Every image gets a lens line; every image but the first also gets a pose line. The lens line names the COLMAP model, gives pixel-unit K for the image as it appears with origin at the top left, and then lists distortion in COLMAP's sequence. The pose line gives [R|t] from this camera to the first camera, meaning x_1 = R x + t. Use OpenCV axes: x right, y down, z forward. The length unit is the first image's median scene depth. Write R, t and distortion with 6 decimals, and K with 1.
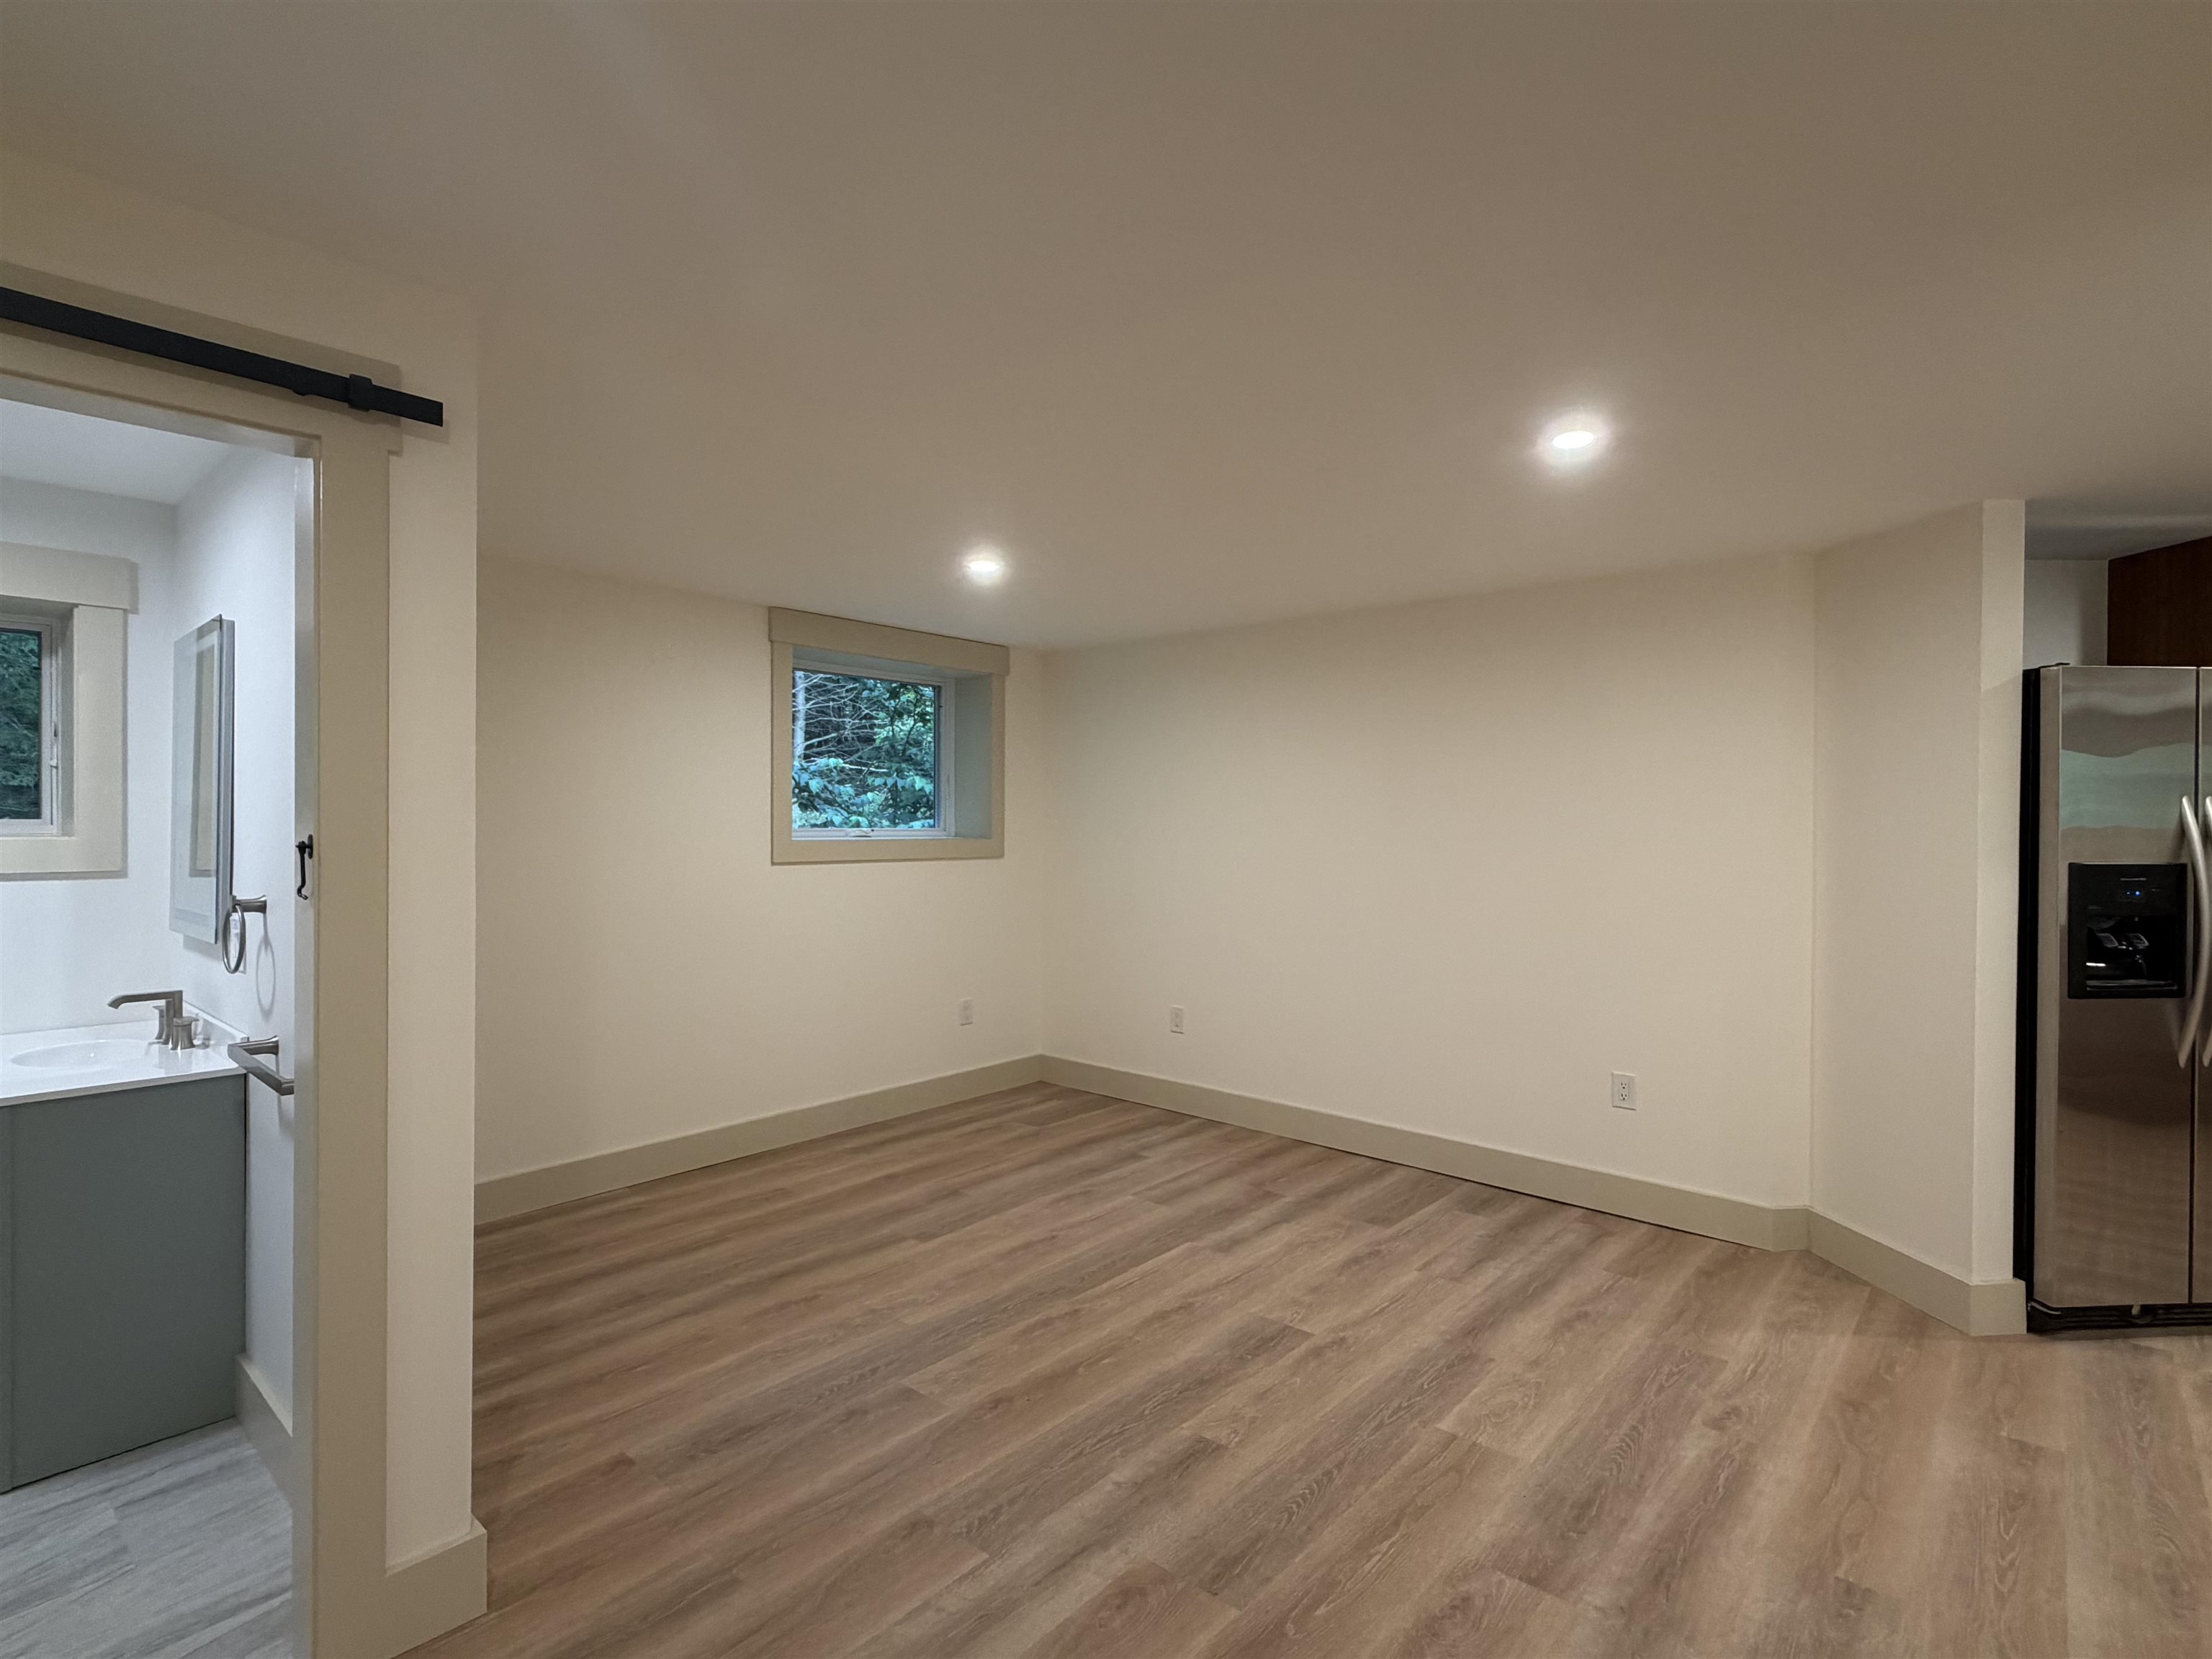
lens RADIAL K [[1088.3, 0, 1106.0], [0, 1088.3, 829.5], [0, 0, 1]] dist [0.002046, 0.000491]
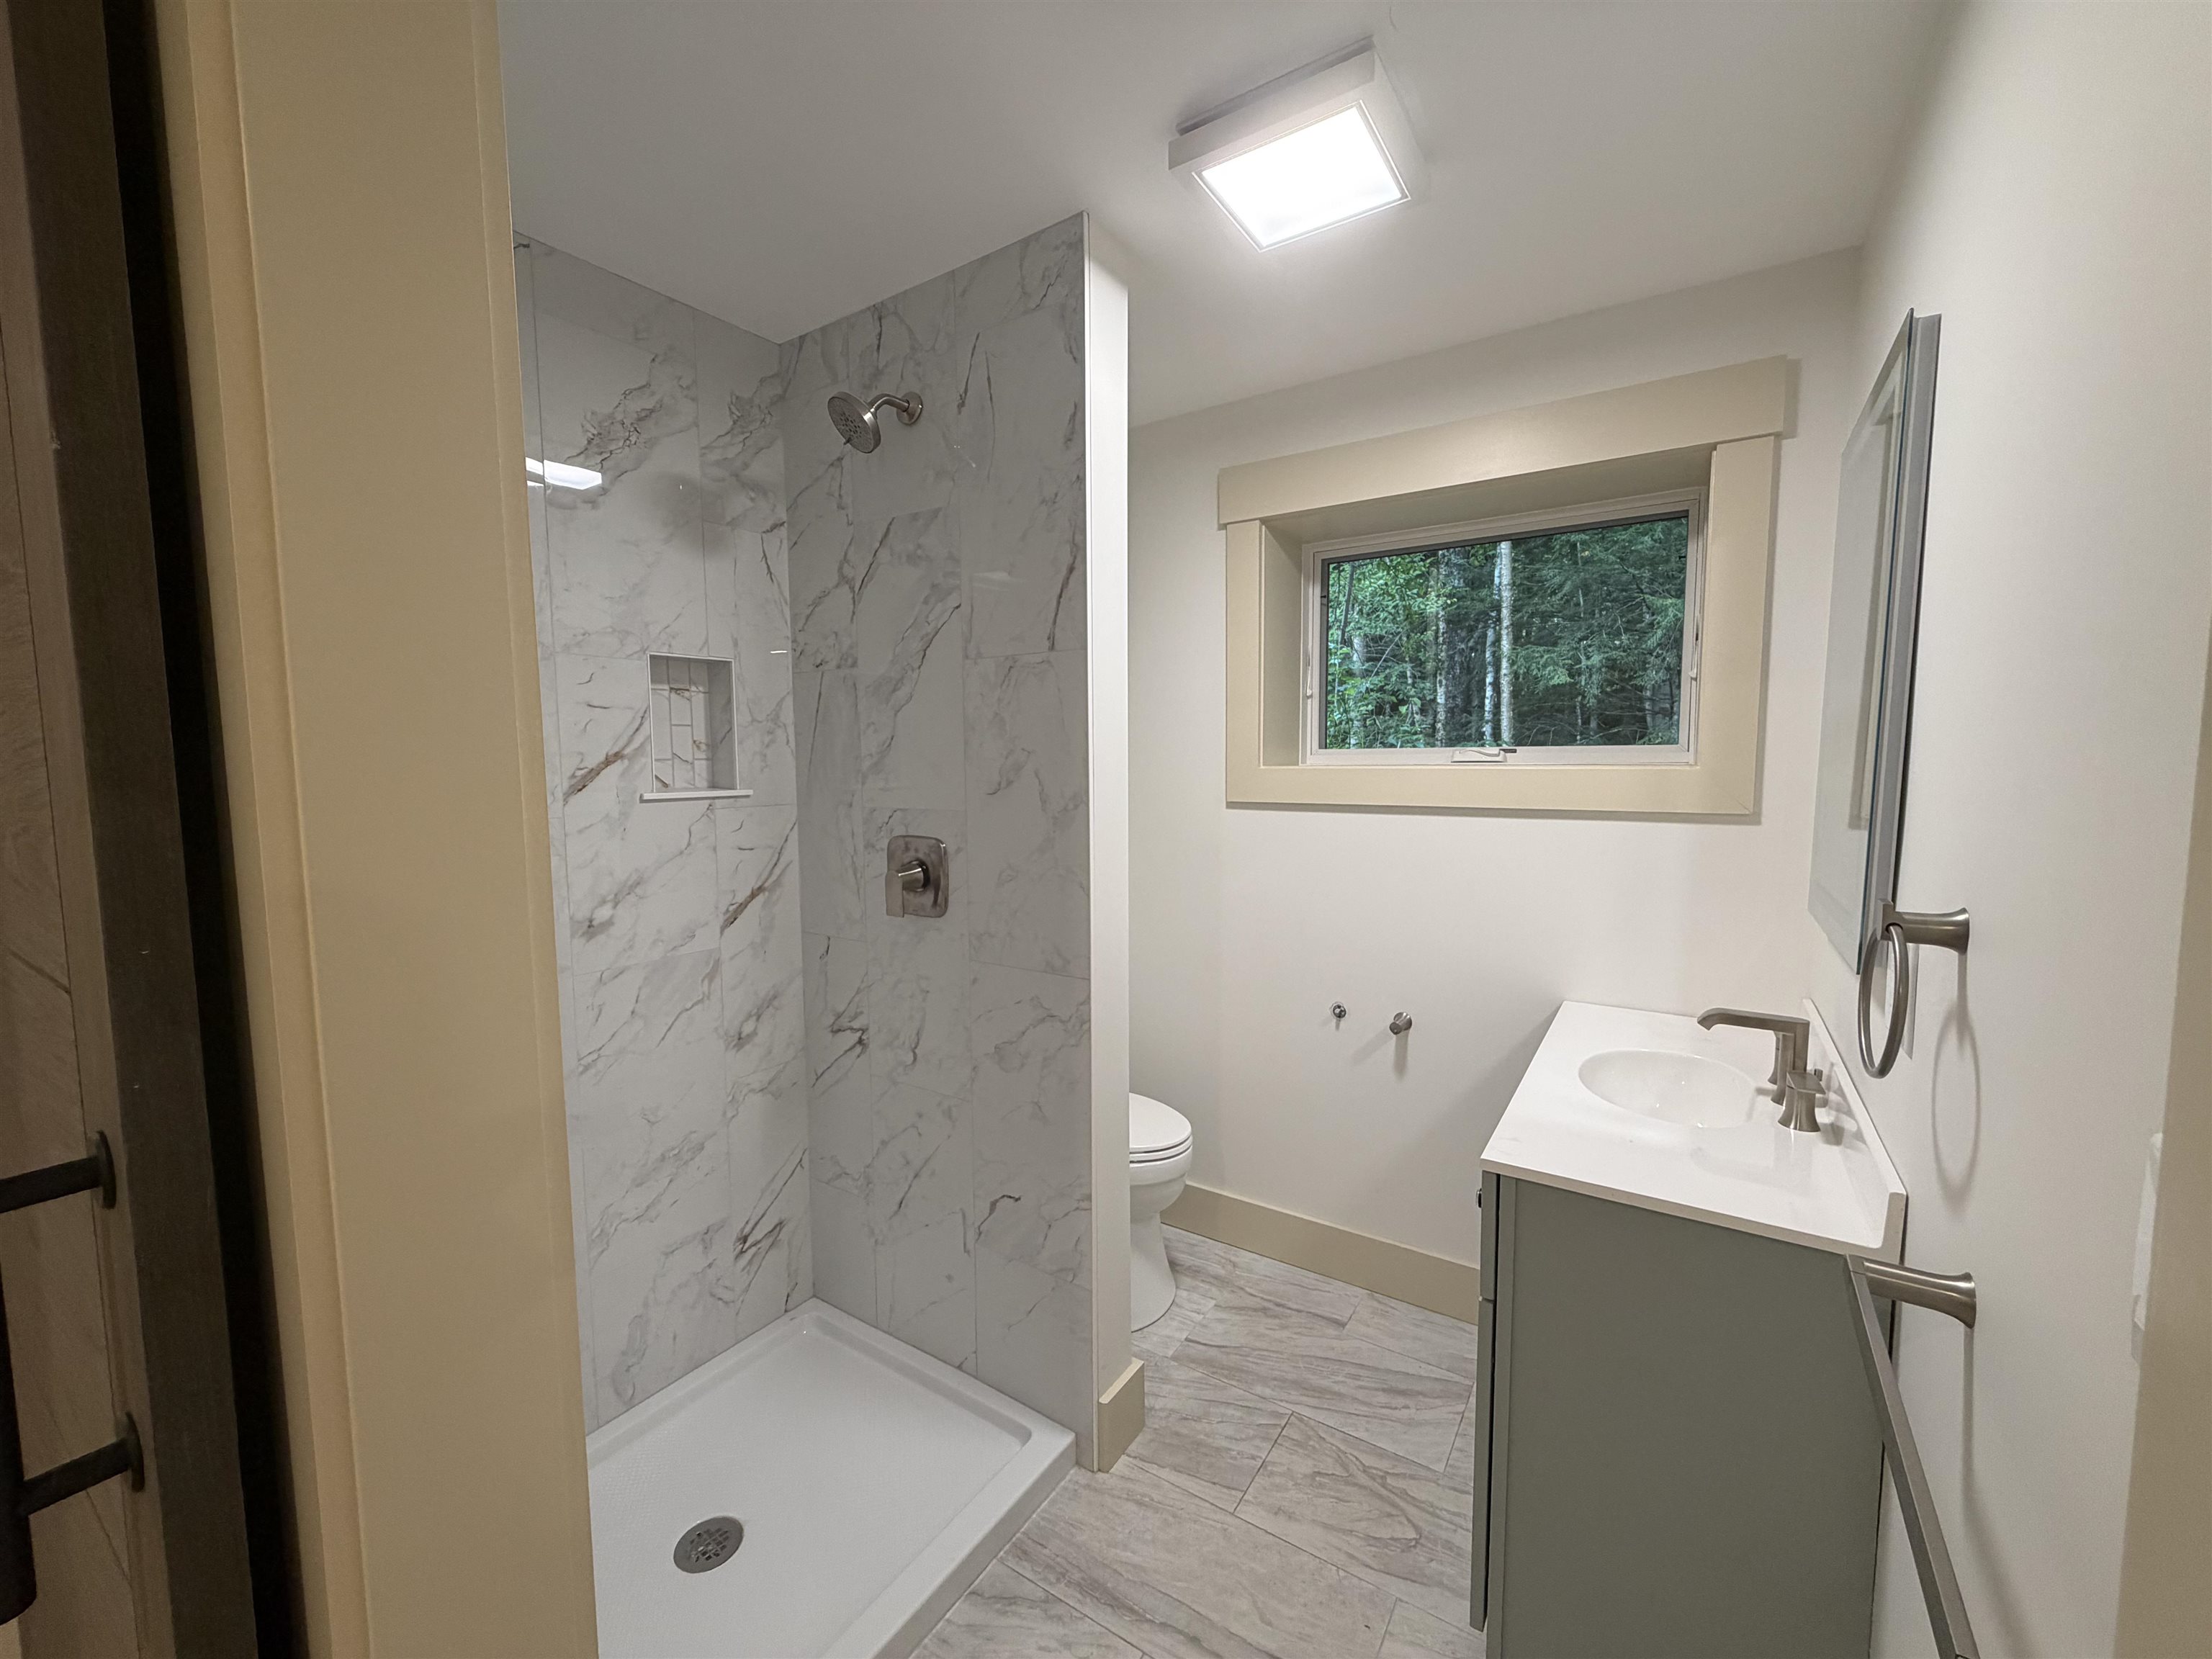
lens RADIAL K [[881.5, 0, 1099.3], [0, 881.5, 824.6], [0, 0, 1]] dist [-0.000305, 0.000007]
pose [[0.126155, 0.074733, -0.989192, -0.423421], [0.000372, 0.997155, 0.075382, 0.000800], [0.992010, -0.009878, 0.125768, 0.551625]]
